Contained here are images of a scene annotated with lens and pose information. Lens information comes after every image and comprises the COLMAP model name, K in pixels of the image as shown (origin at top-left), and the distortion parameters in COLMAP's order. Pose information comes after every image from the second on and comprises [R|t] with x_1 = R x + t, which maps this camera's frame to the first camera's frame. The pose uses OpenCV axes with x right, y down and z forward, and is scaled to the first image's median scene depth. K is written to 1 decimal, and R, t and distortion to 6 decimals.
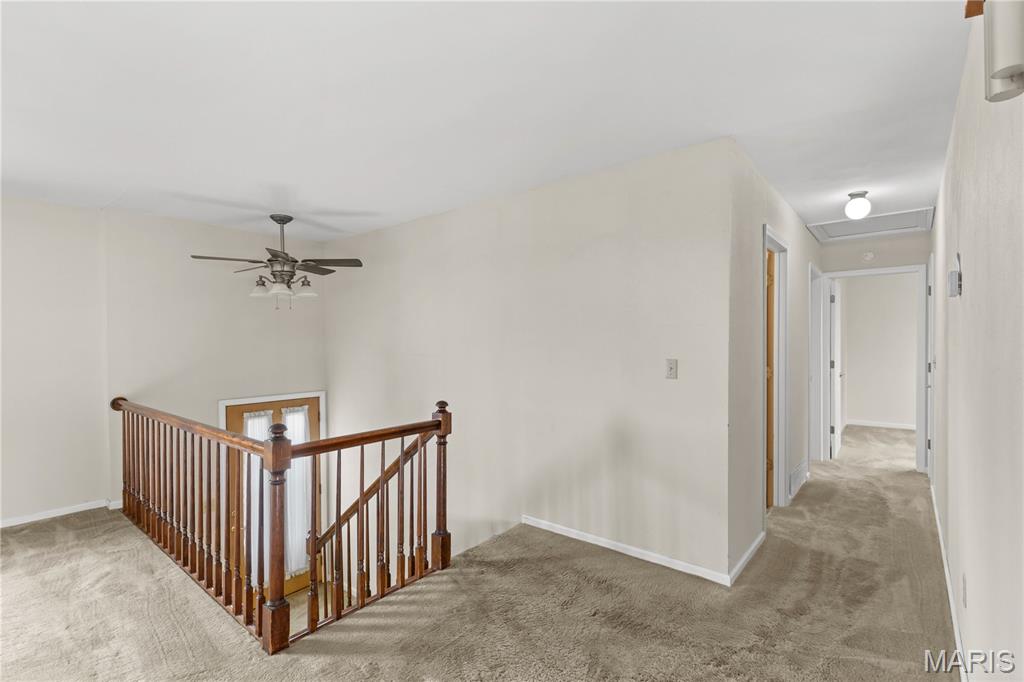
lens RADIAL K [[472.3, 0, 515.5], [0, 472.3, 346.3], [0, 0, 1]] dist [0.000681, -0.000570]
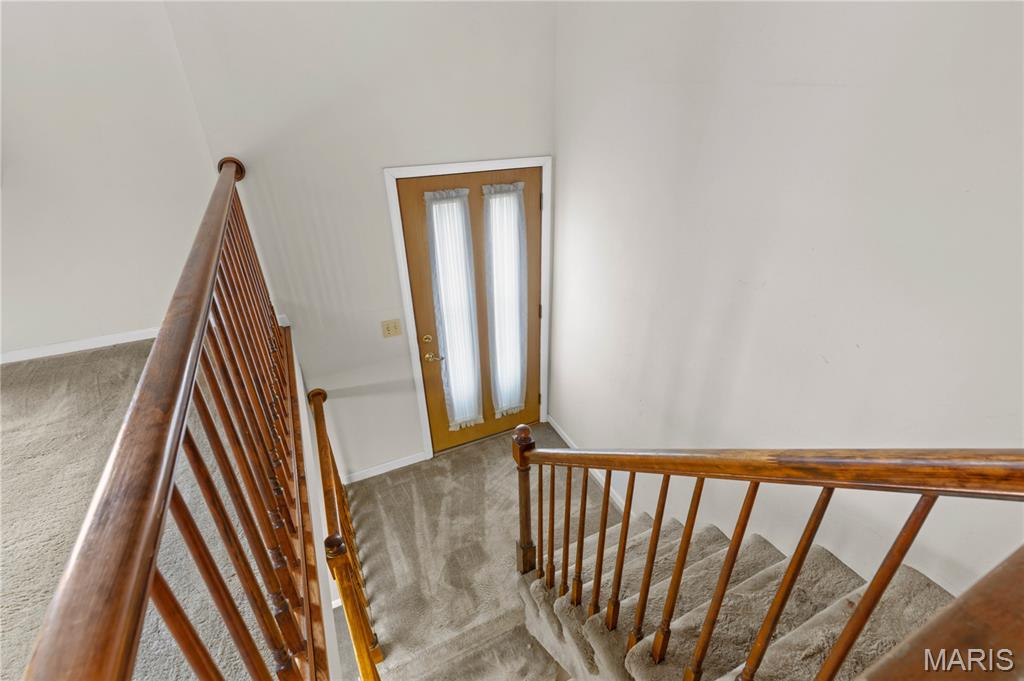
lens RADIAL K [[468.7, 0, 514.3], [0, 468.7, 341.4], [0, 0, 1]] dist [0.002208, -0.000622]
pose [[0.896160, 0.204819, -0.393634, -0.282079], [0.004995, 0.882385, 0.470502, 0.040869], [0.443704, -0.423611, 0.789735, 0.706220]]
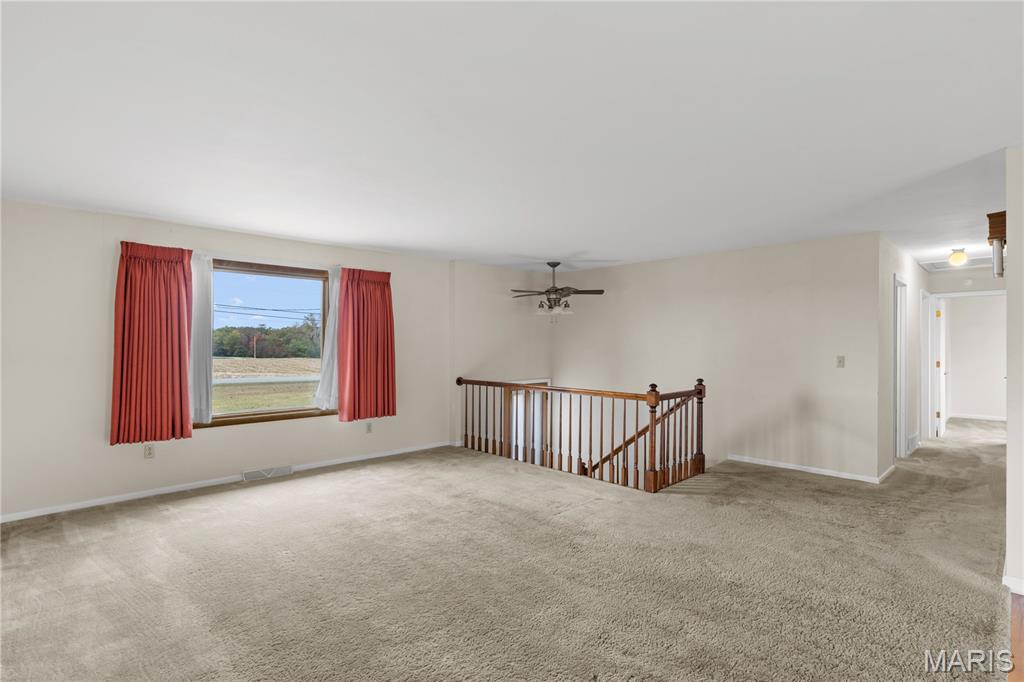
lens RADIAL K [[502.1, 0, 512.0], [0, 502.1, 341.0], [0, 0, 1]] dist [-0.001112, -0.000557]
pose [[0.994192, 0.008158, -0.107311, -0.575953], [-0.009725, 0.999853, -0.014092, 0.008464], [0.107180, 0.015053, 0.994126, -0.825299]]
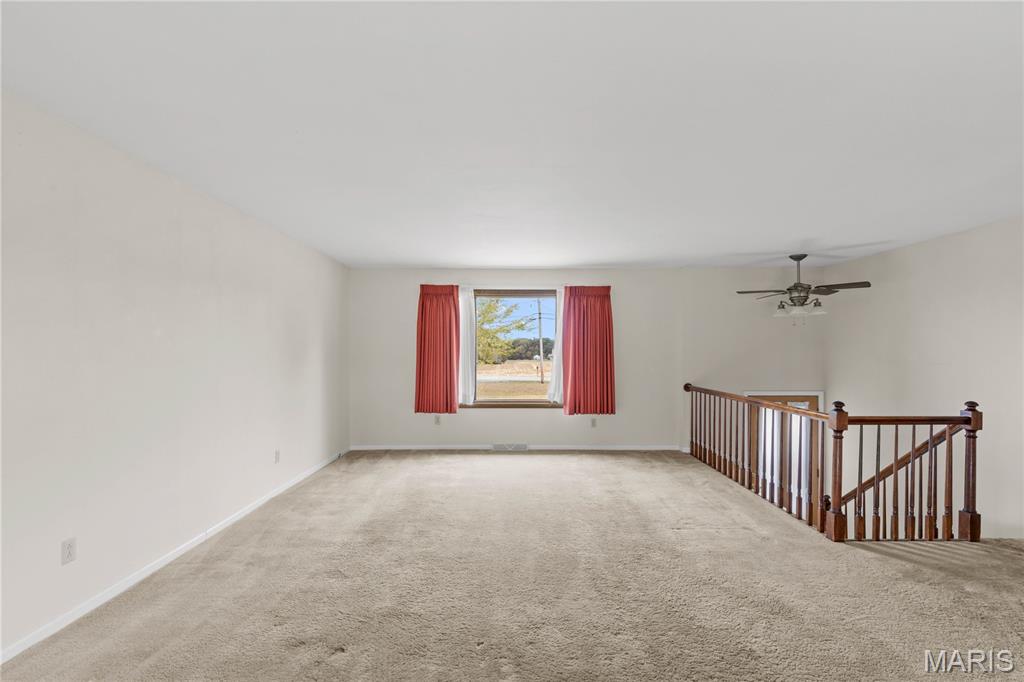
lens RADIAL K [[472.3, 0, 515.5], [0, 472.3, 346.3], [0, 0, 1]] dist [0.000681, -0.000570]
pose [[0.641125, 0.004638, -0.767422, 0.018445], [-0.014815, 0.999870, -0.006334, 0.001082], [0.767293, 0.015431, 0.641111, -0.578018]]
